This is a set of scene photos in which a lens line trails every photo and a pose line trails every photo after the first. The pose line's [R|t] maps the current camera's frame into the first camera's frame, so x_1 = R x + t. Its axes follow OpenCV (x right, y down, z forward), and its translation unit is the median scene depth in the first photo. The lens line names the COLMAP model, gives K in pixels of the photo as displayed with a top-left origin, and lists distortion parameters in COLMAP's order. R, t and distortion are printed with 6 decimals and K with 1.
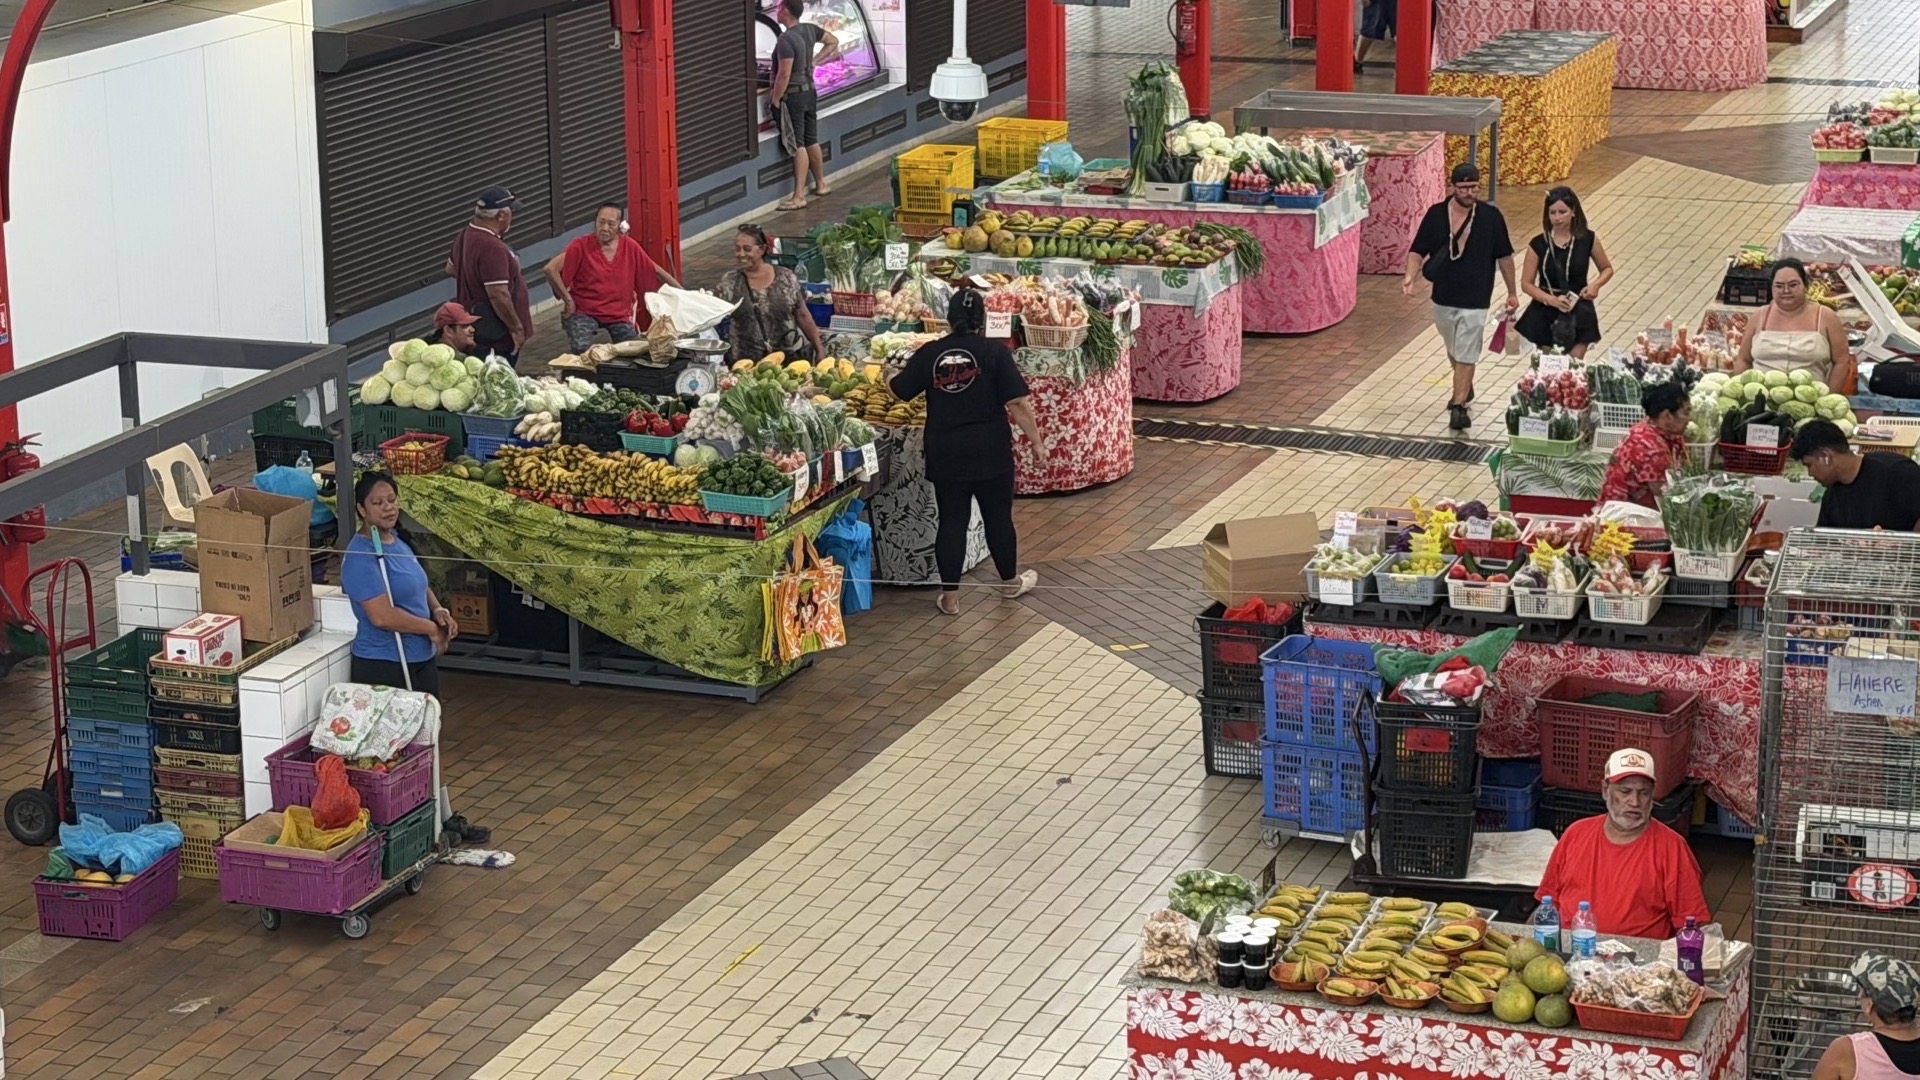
lens RADIAL K [[4150.0, 0, 958.3], [0, 4150.0, 509.4], [0, 0, 1]] dist [0.066394, 0.467339]
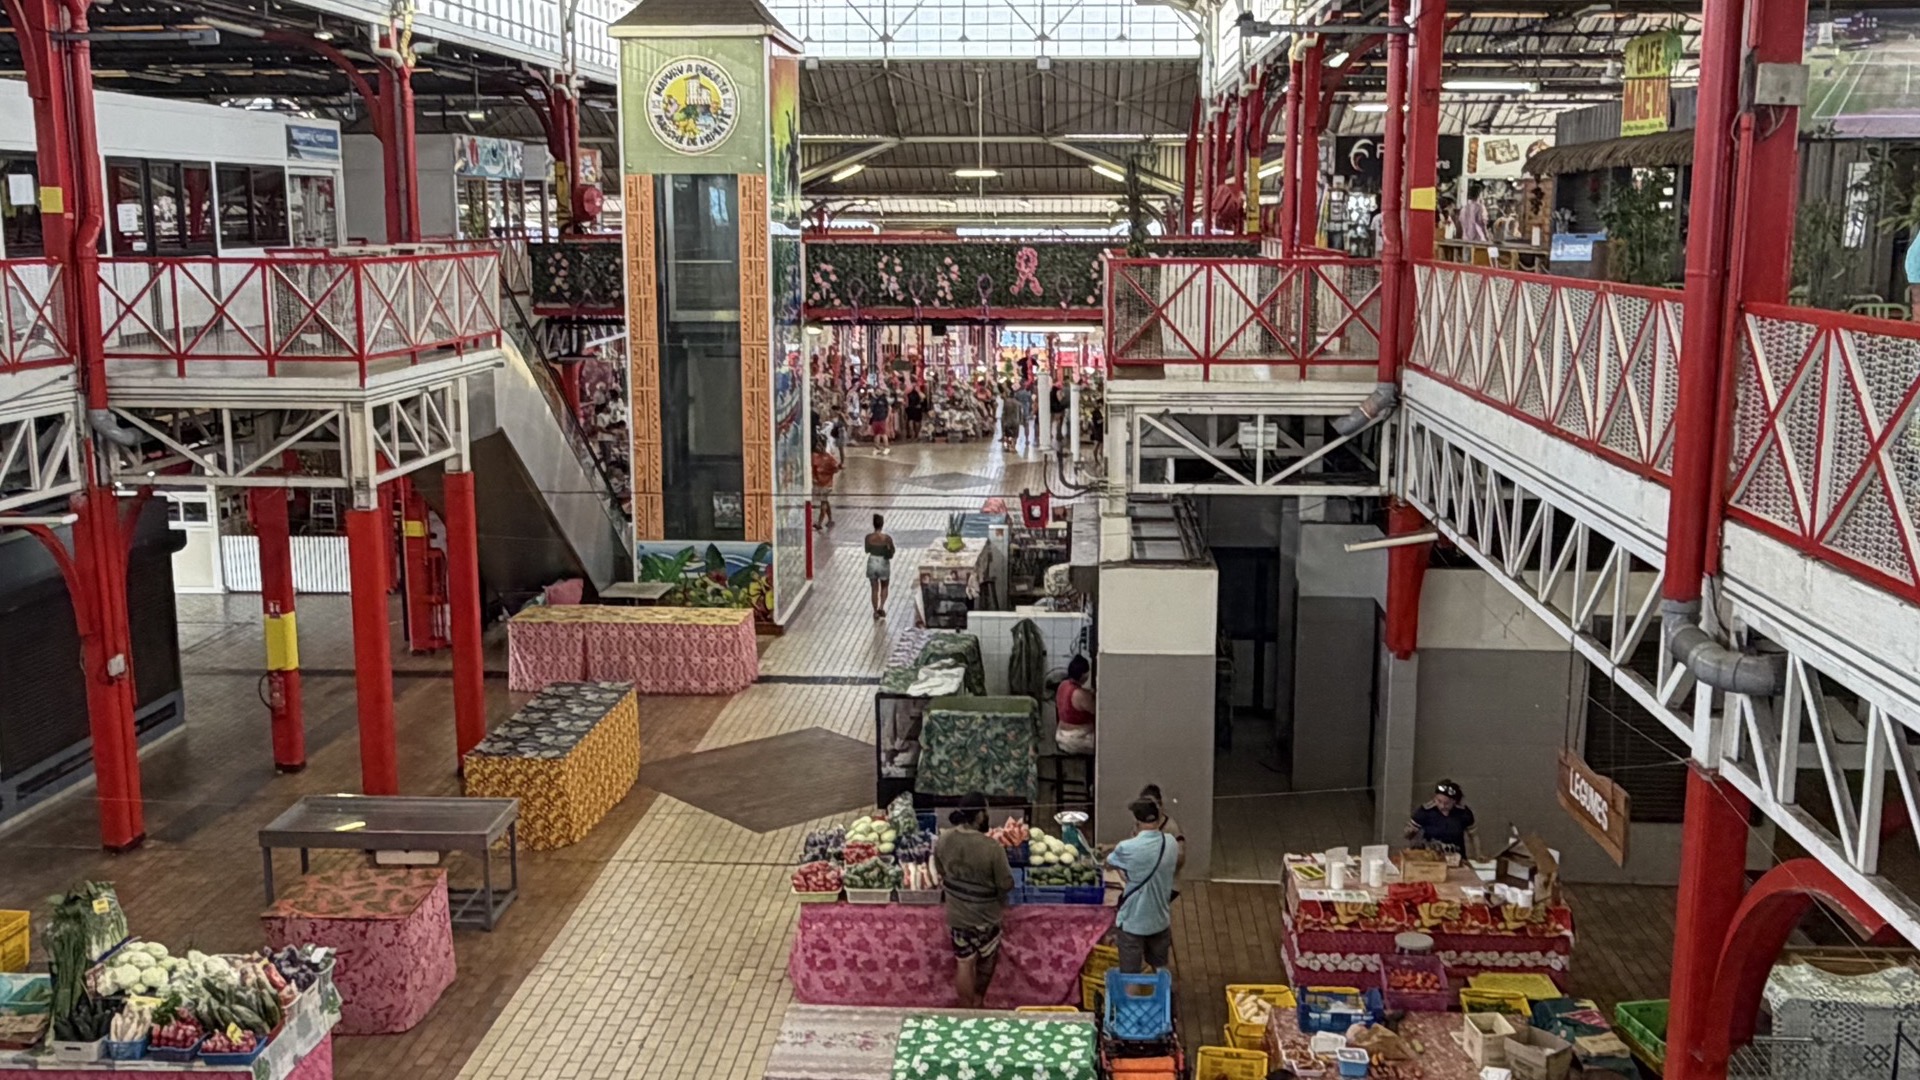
lens RADIAL K [[1695.9, 0, 960.0], [0, 1695.9, 540.0], [0, 0, 1]] dist [0.007365, -0.000228]
pose [[0.955688, -0.049158, 0.290247, 0.126926], [0.066637, 0.996491, -0.050641, -0.150819], [-0.286739, 0.067738, 0.955611, 0.580321]]
